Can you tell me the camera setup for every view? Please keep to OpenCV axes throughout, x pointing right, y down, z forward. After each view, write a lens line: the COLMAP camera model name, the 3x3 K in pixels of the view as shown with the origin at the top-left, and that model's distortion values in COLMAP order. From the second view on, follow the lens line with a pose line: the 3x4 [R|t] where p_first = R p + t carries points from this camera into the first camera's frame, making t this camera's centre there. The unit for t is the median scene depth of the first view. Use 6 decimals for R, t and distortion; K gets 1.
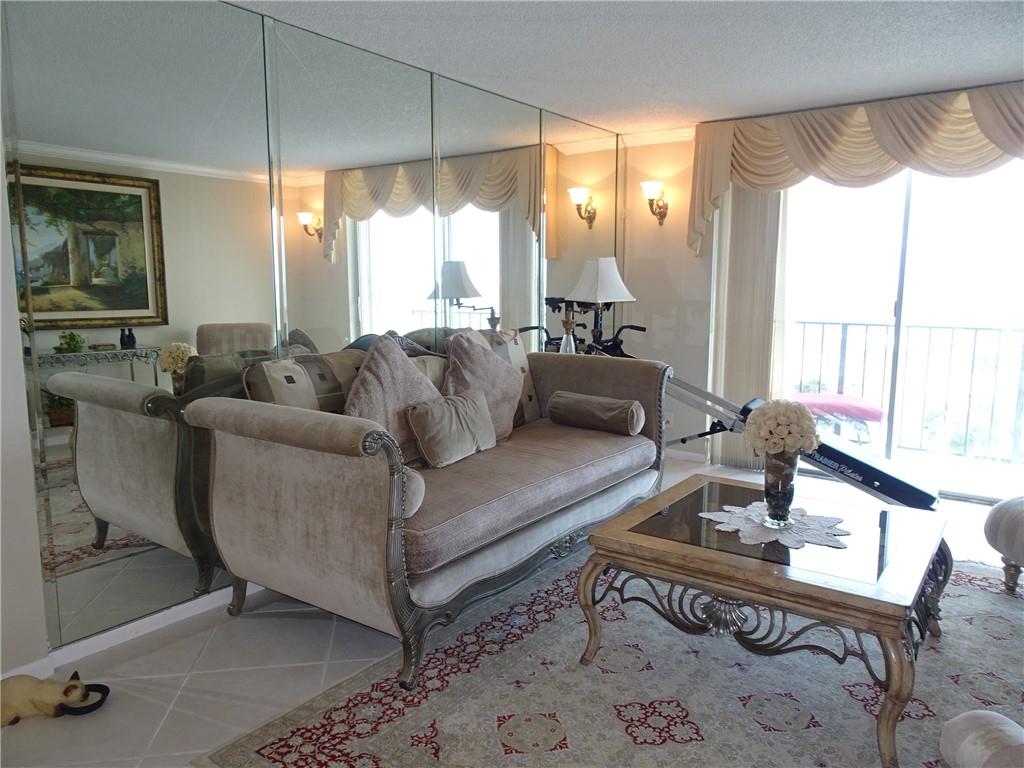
lens RADIAL K [[738.5, 0, 515.9], [0, 738.5, 379.9], [0, 0, 1]] dist [0.015077, -0.008361]
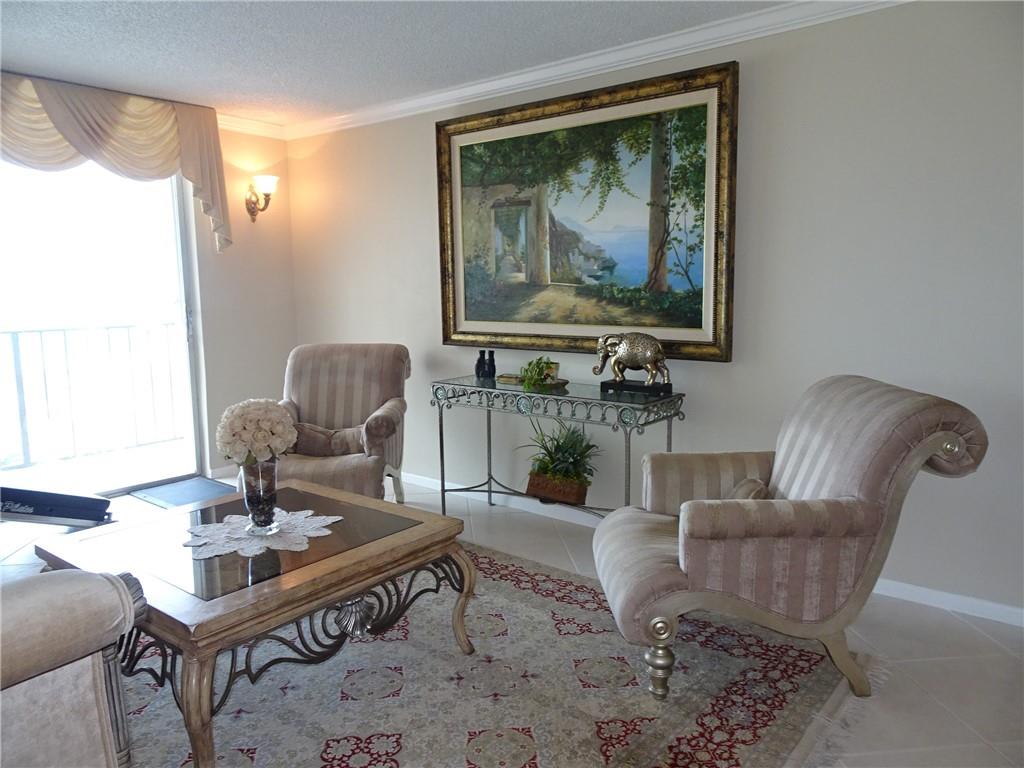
lens RADIAL K [[738.5, 0, 511.7], [0, 738.5, 384.9], [0, 0, 1]] dist [0.015077, -0.008361]
pose [[0.075210, -0.151816, 0.985543, -0.549601], [0.155451, 0.978044, 0.138798, -0.072581], [-0.984976, 0.142765, 0.097158, 0.592632]]
